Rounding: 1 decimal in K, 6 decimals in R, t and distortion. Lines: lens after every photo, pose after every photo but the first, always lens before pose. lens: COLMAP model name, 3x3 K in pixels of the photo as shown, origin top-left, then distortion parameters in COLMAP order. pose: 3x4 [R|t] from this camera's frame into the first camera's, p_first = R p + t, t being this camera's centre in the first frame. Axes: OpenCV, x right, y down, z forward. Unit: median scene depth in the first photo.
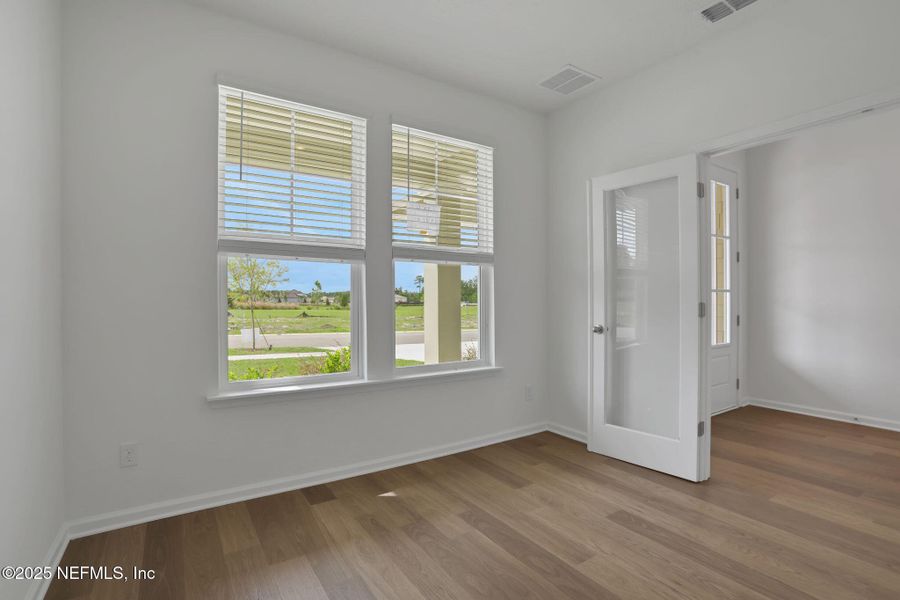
lens RADIAL K [[441.2, 0, 461.8], [0, 441.2, 301.7], [0, 0, 1]] dist [-0.036771, 0.000224]
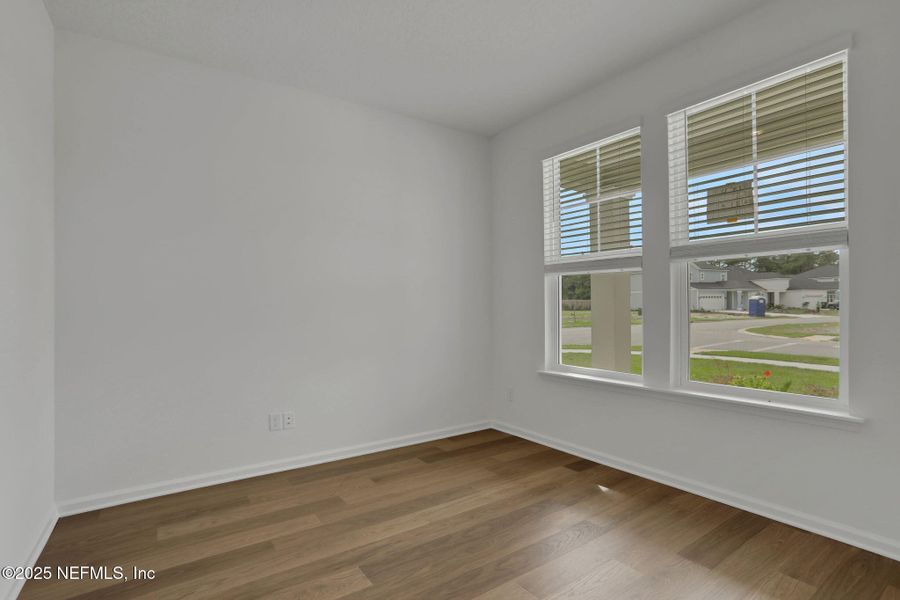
lens RADIAL K [[438.4, 0, 451.3], [0, 438.4, 320.9], [0, 0, 1]] dist [-0.001559, -0.000009]
pose [[0.034569, 0.033703, -0.998834, 0.882457], [0.006604, 0.999402, 0.033950, -0.009469], [0.999380, -0.007770, 0.034326, 0.596923]]
